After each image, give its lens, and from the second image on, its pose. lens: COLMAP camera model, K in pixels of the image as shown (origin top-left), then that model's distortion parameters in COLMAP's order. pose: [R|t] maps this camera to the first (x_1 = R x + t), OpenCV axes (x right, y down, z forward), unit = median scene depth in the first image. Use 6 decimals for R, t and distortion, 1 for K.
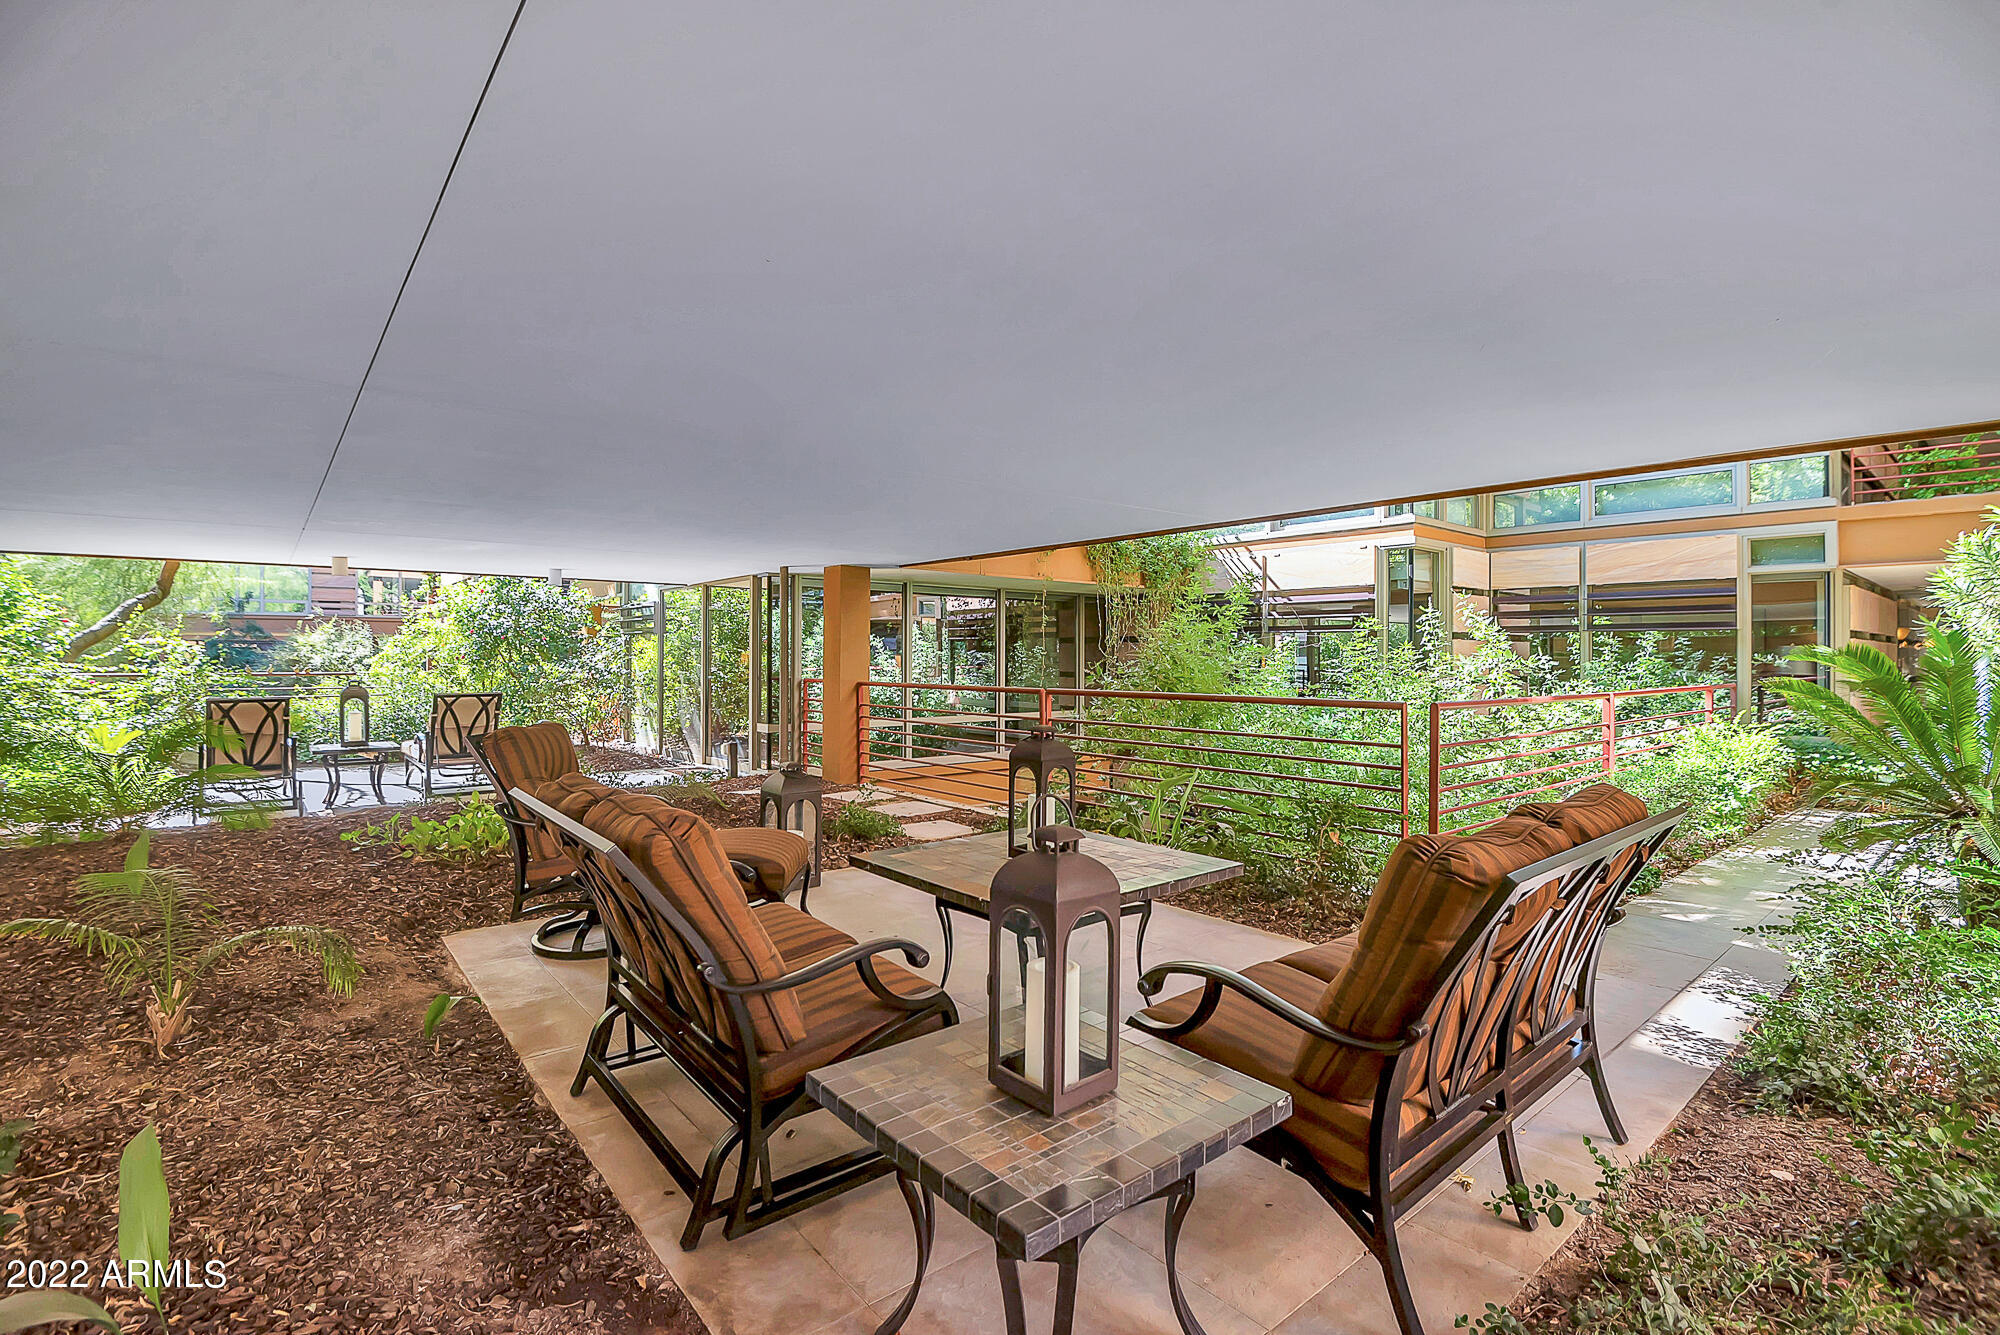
lens RADIAL K [[889.6, 0, 993.7], [0, 889.6, 657.4], [0, 0, 1]] dist [-0.025062, 0.000032]
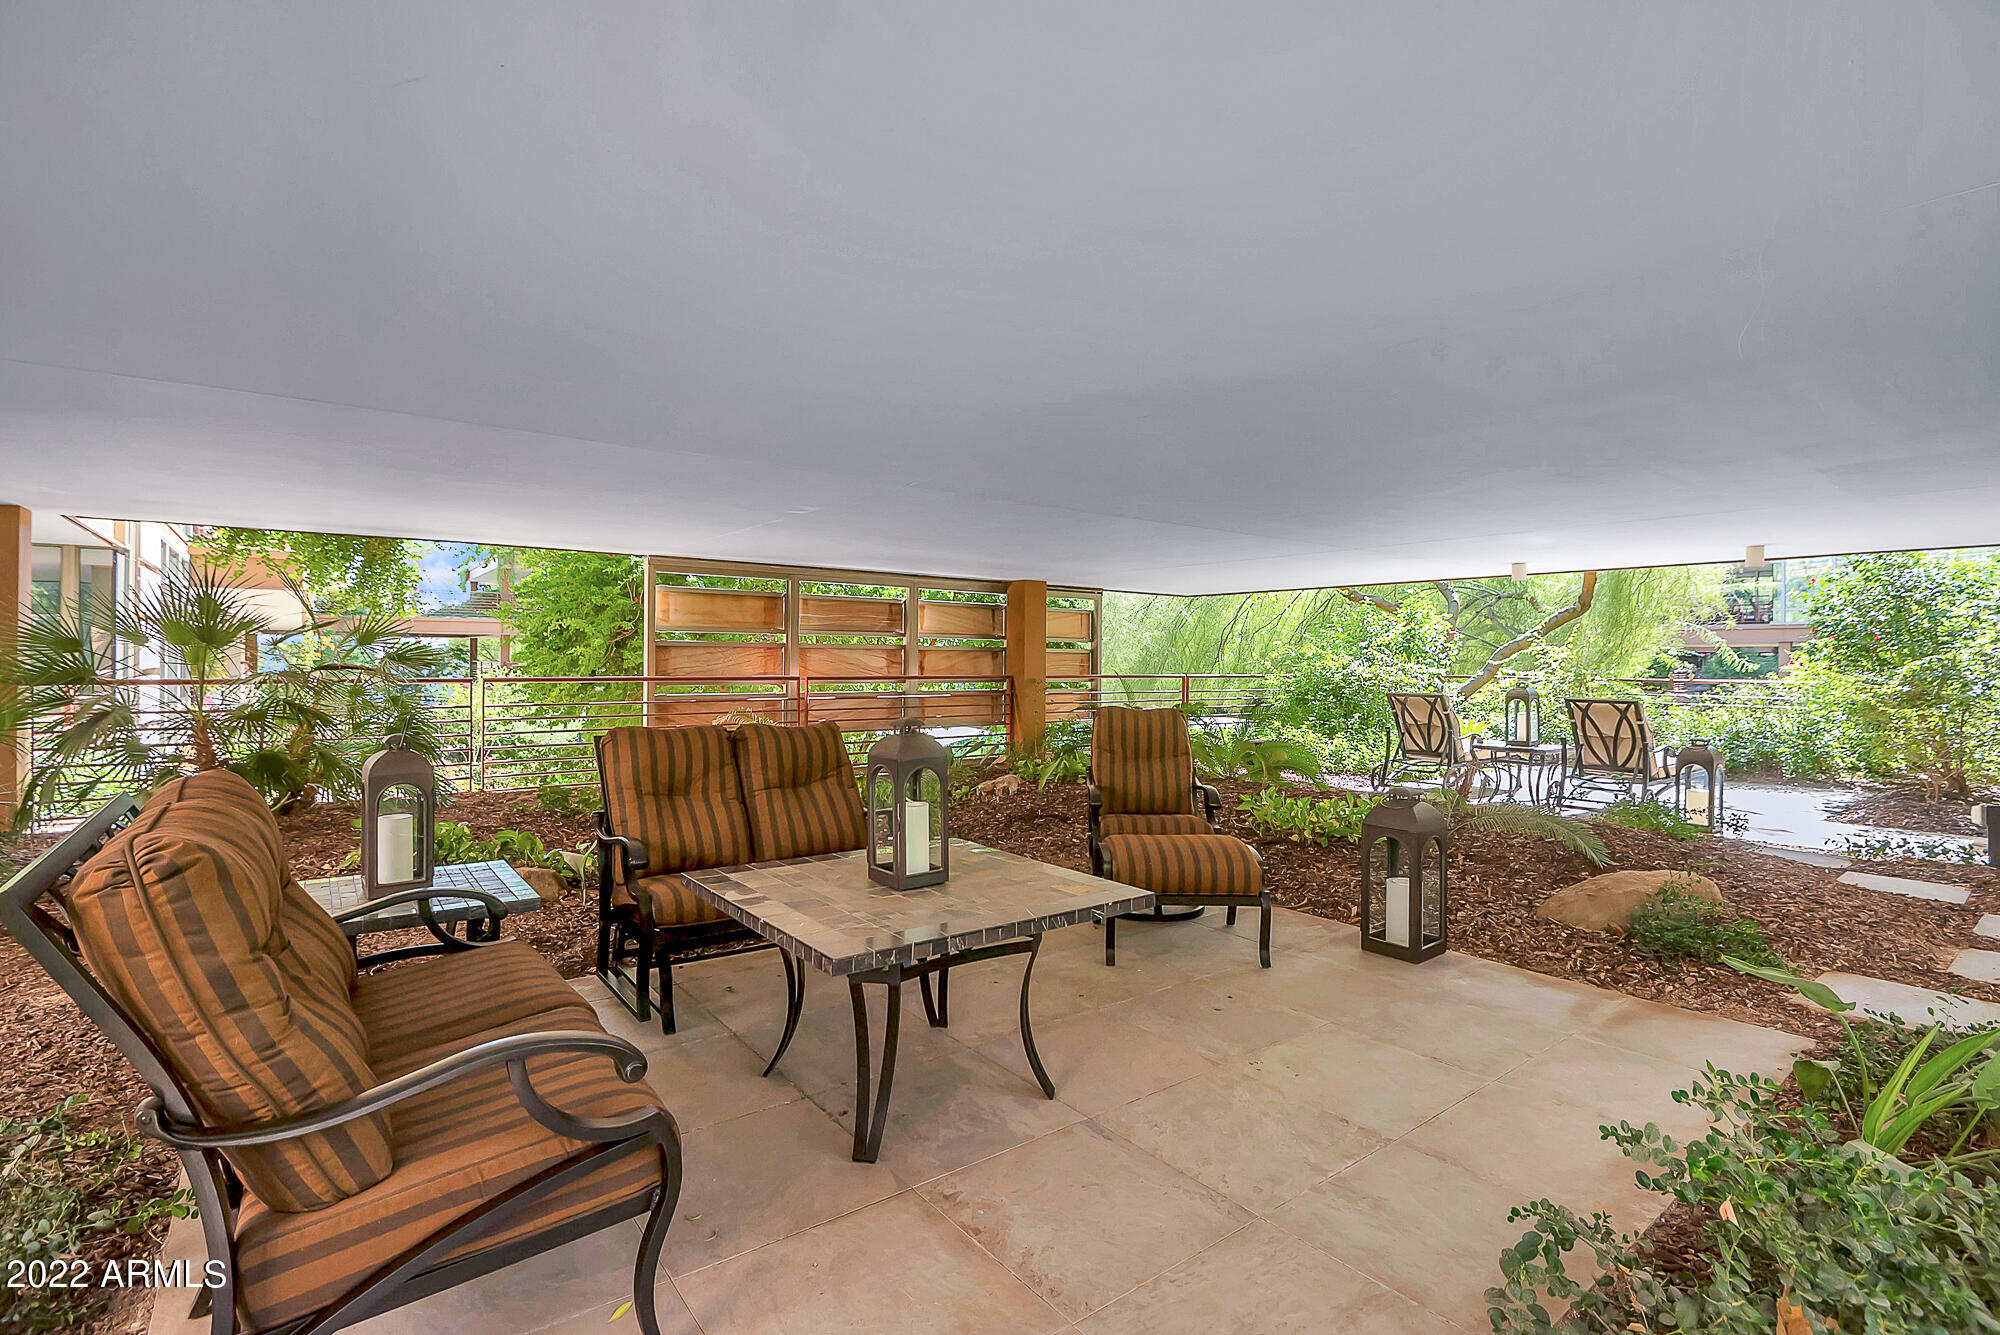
lens RADIAL K [[889.6, 0, 993.7], [0, 889.6, 657.4], [0, 0, 1]] dist [-0.025062, 0.000032]
pose [[0.001430, -0.003035, -0.999994, 0.292129], [-0.010738, 0.999938, -0.003050, 0.007244], [0.999941, 0.010742, 0.001397, 0.364948]]
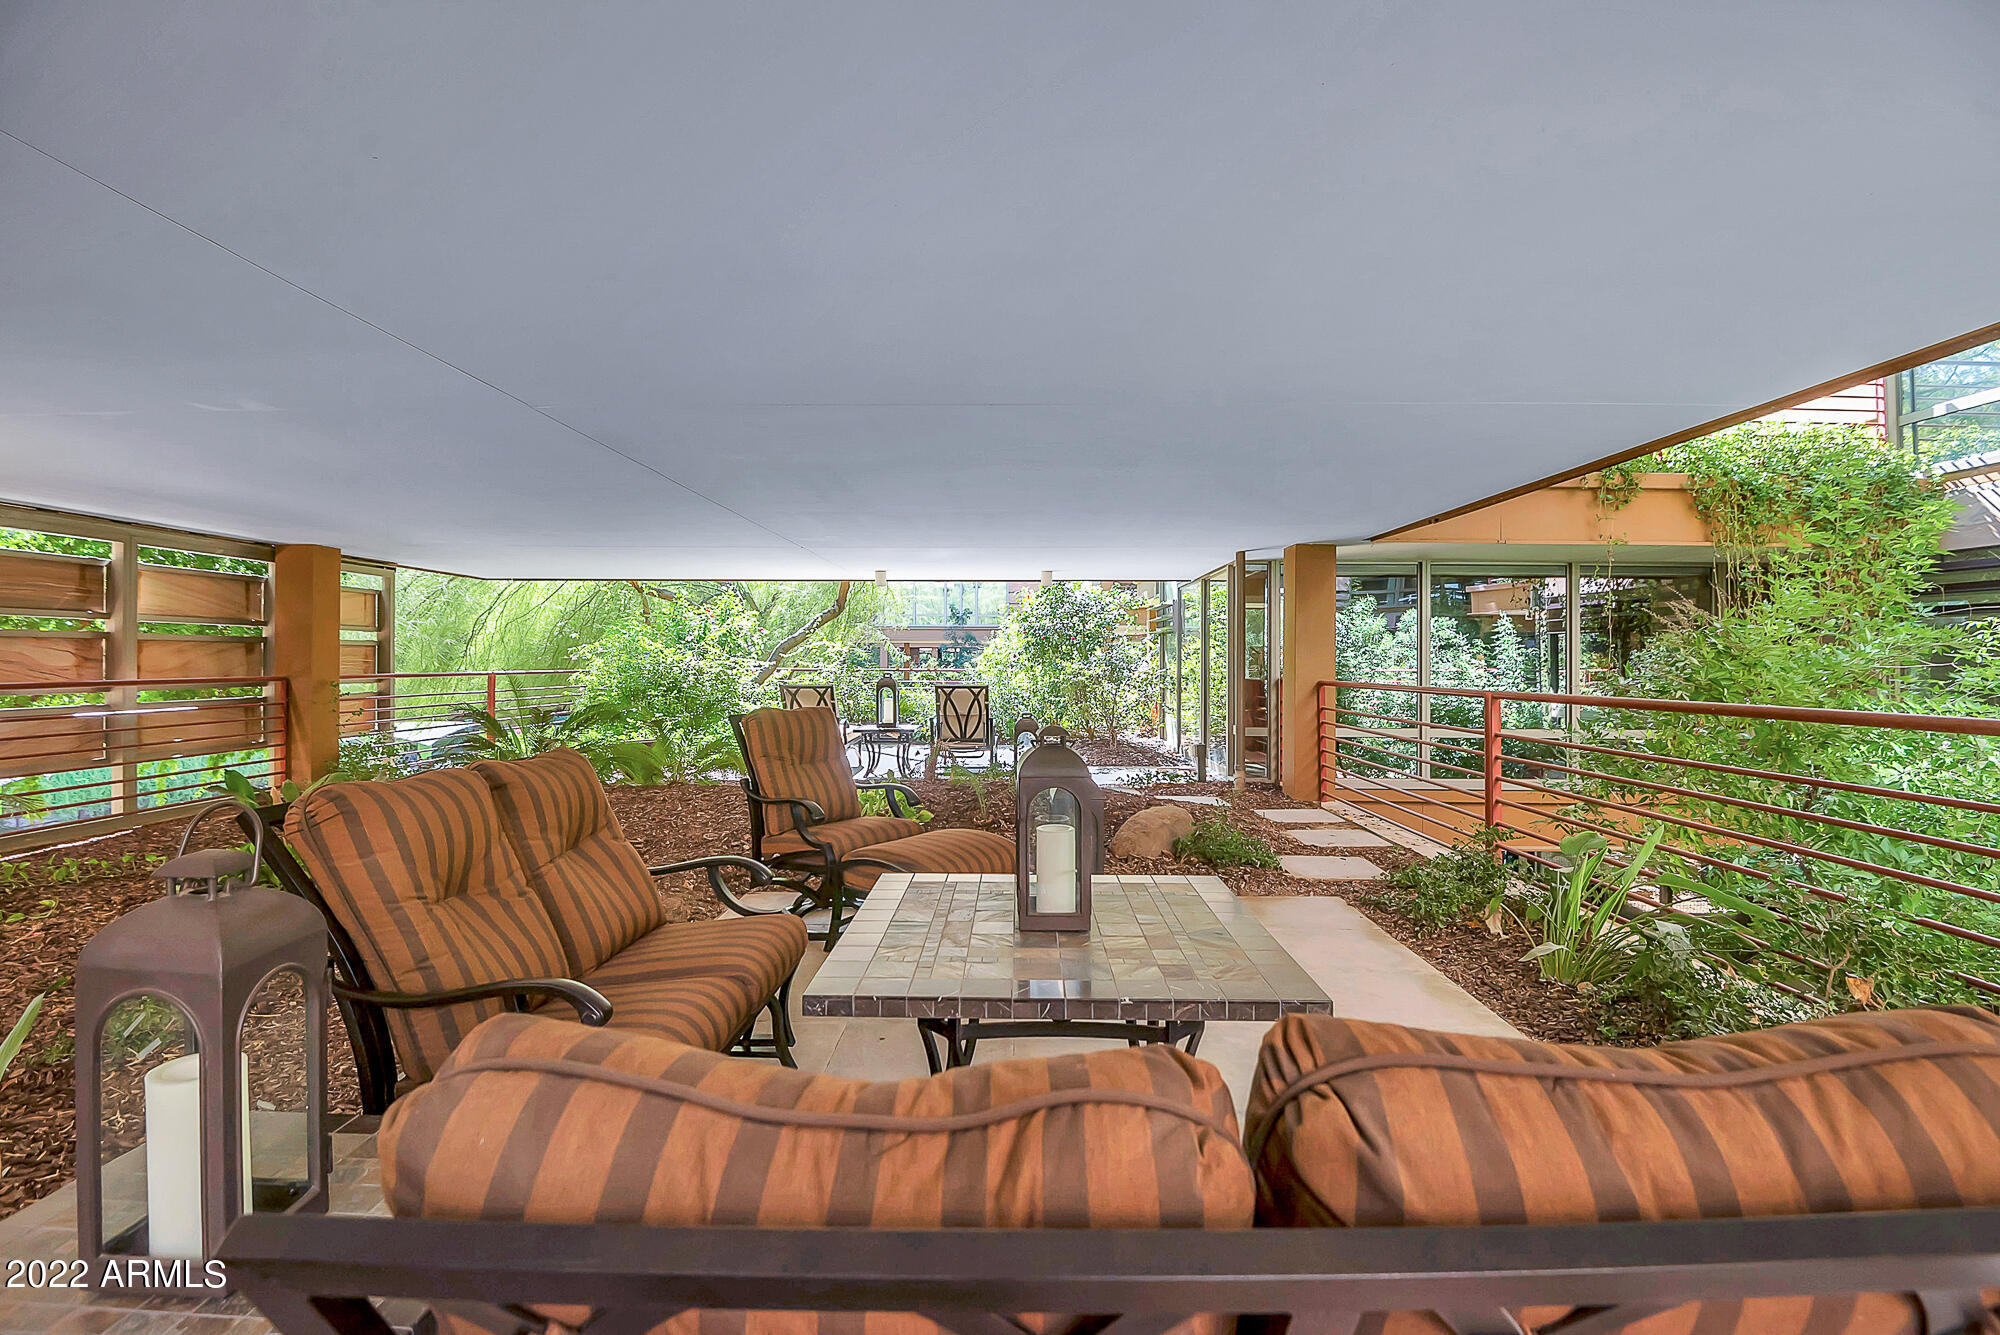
lens RADIAL K [[889.6, 0, 993.7], [0, 889.6, 657.4], [0, 0, 1]] dist [-0.025062, 0.000032]
pose [[0.772846, 0.001247, -0.634592, 0.142887], [-0.004267, 0.999986, -0.003232, 0.009026], [0.634579, 0.005205, 0.772841, 0.152454]]
